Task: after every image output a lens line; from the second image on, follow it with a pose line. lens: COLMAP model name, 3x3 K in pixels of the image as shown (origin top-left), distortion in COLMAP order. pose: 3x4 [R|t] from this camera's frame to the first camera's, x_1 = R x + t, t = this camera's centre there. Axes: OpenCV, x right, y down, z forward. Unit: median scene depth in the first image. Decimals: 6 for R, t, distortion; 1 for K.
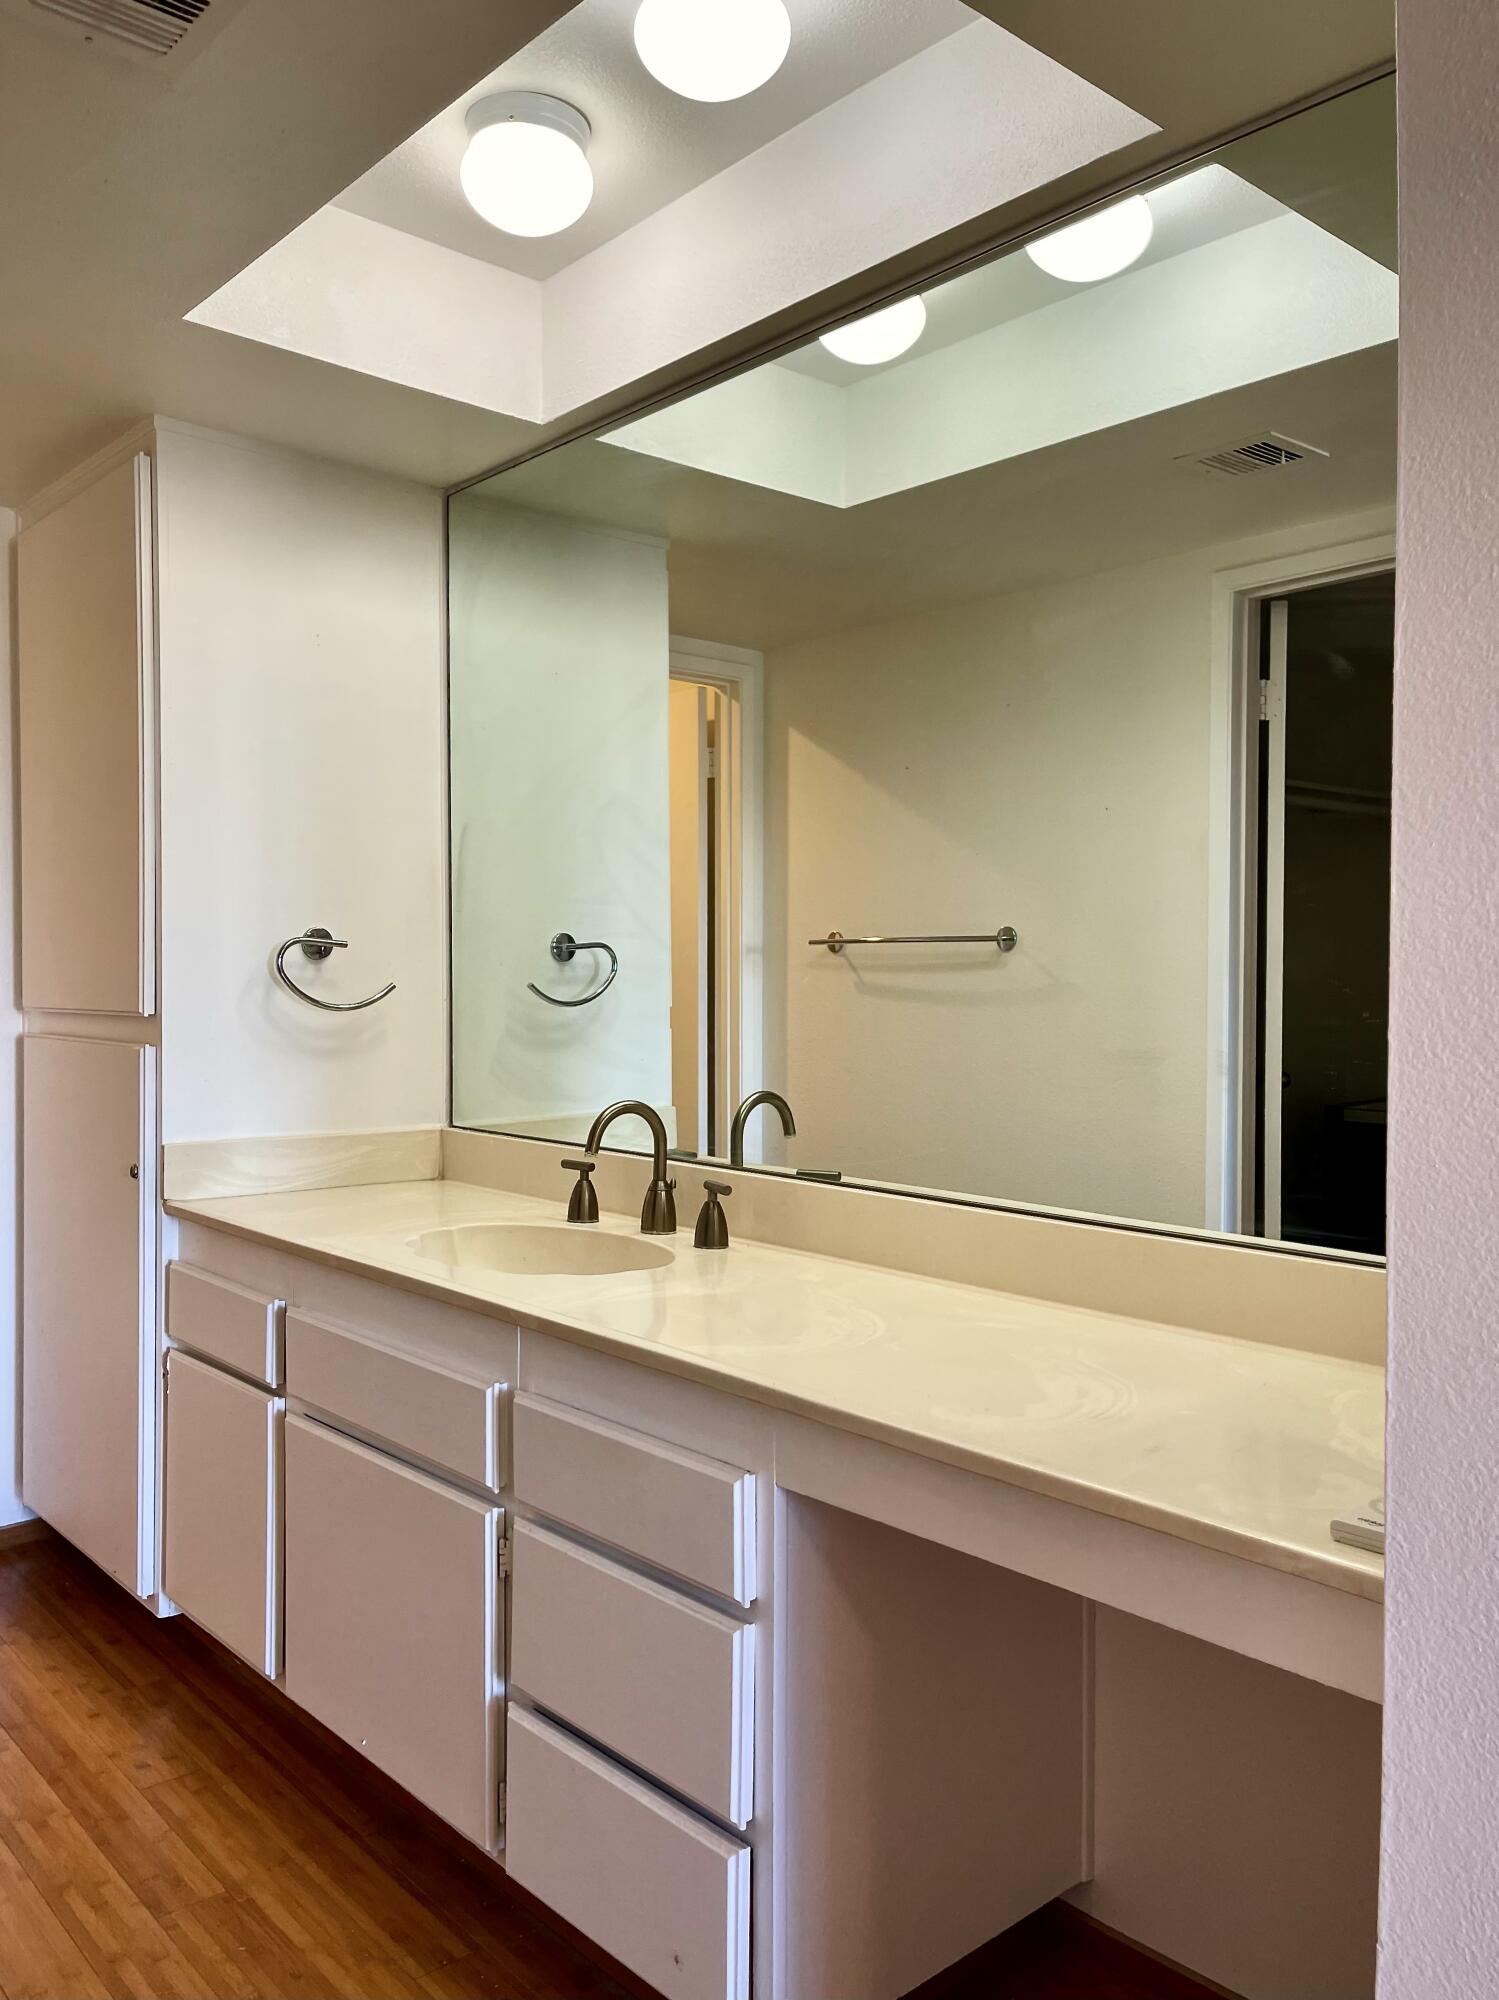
lens RADIAL K [[1553.6, 0, 731.9], [0, 1553.6, 1012.5], [0, 0, 1]] dist [0.076101, -0.114771]
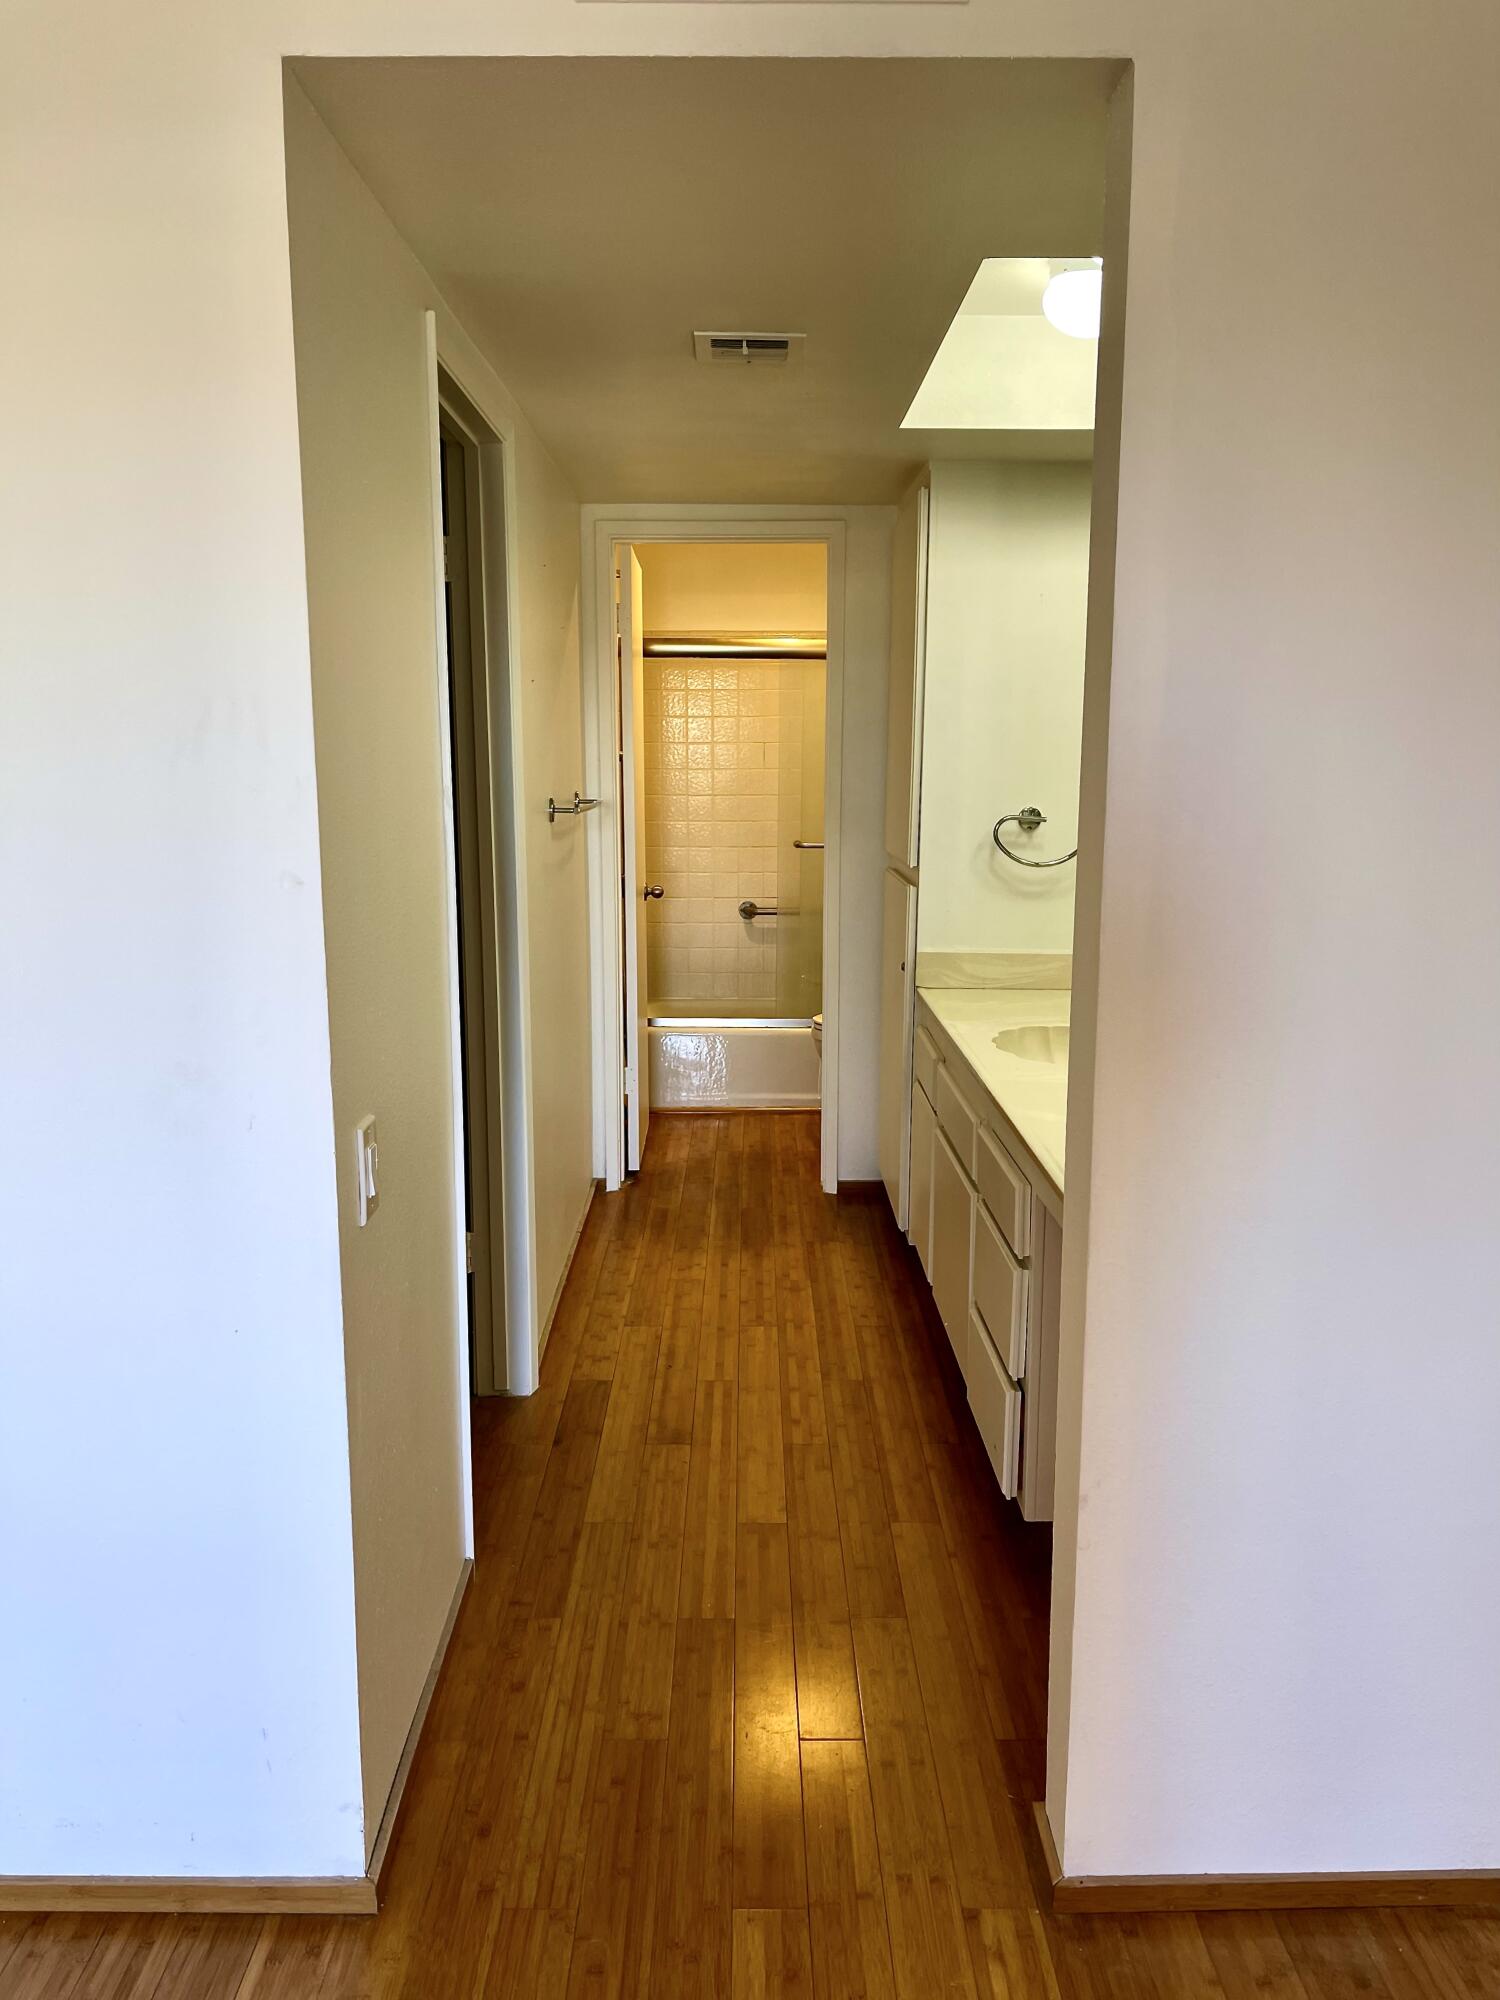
lens RADIAL K [[1525.7, 0, 740.7], [0, 1525.7, 1020.5], [0, 0, 1]] dist [0.079058, -0.104024]
pose [[0.756609, 0.113438, -0.643953, 0.583056], [-0.015552, 0.987680, 0.155715, -0.096647], [0.653683, -0.107801, 0.749051, -0.307152]]
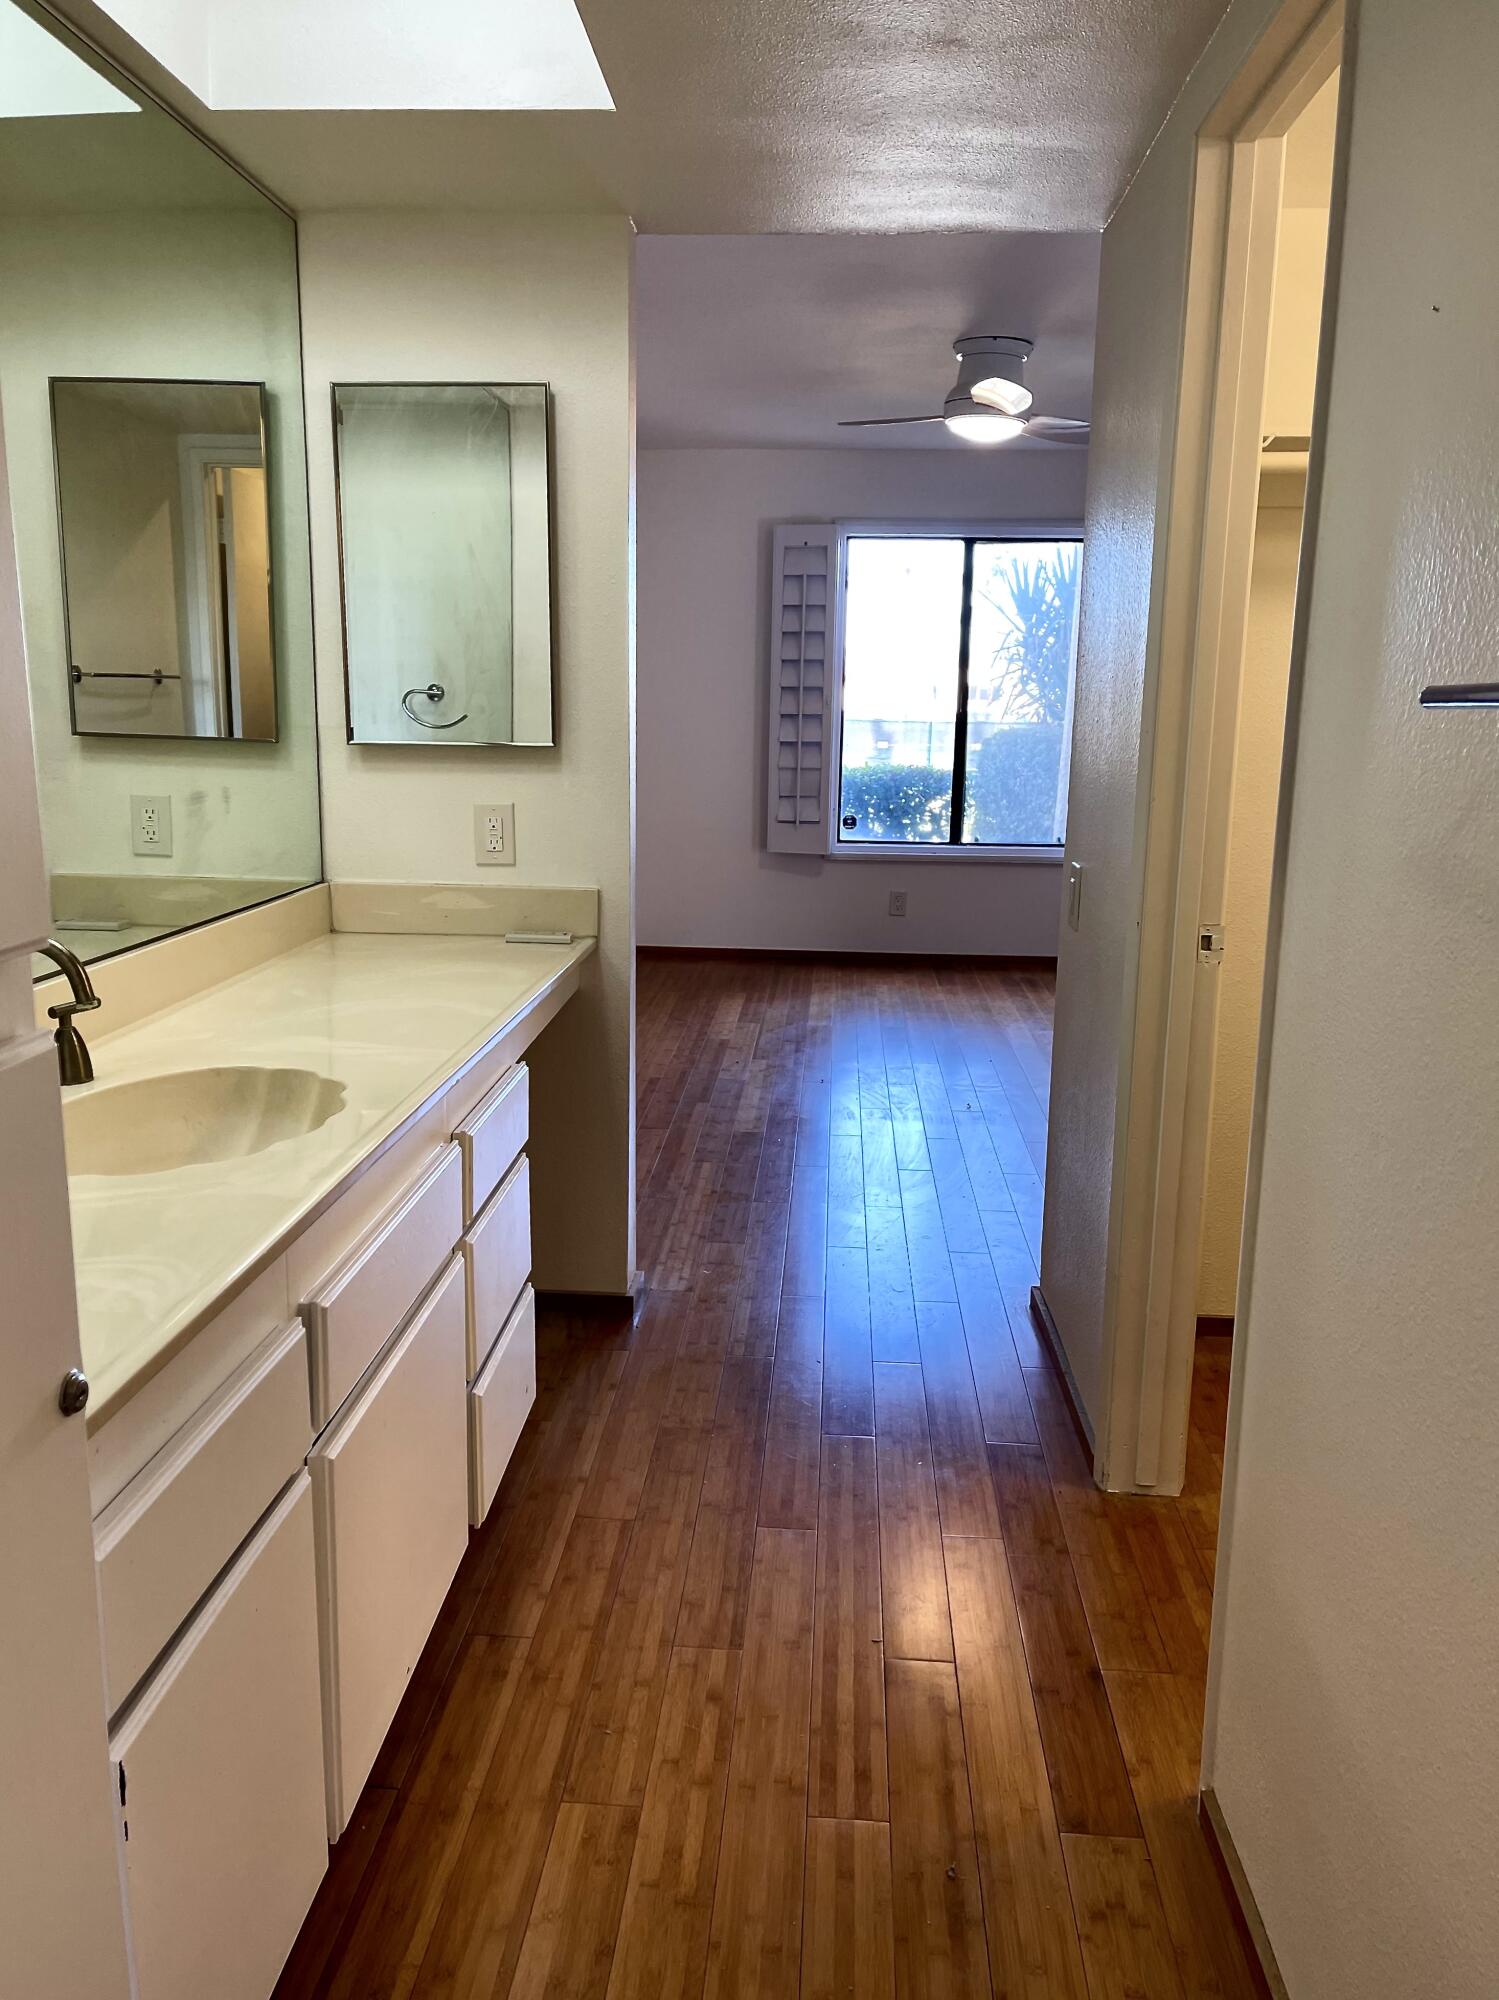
lens RADIAL K [[1553.6, 0, 731.9], [0, 1553.6, 1012.5], [0, 0, 1]] dist [0.076101, -0.114771]
pose [[-0.709137, -0.151685, 0.688562, -0.859301], [0.002705, 0.975992, 0.217789, -0.069502], [-0.705066, 0.156305, -0.691701, 1.354508]]
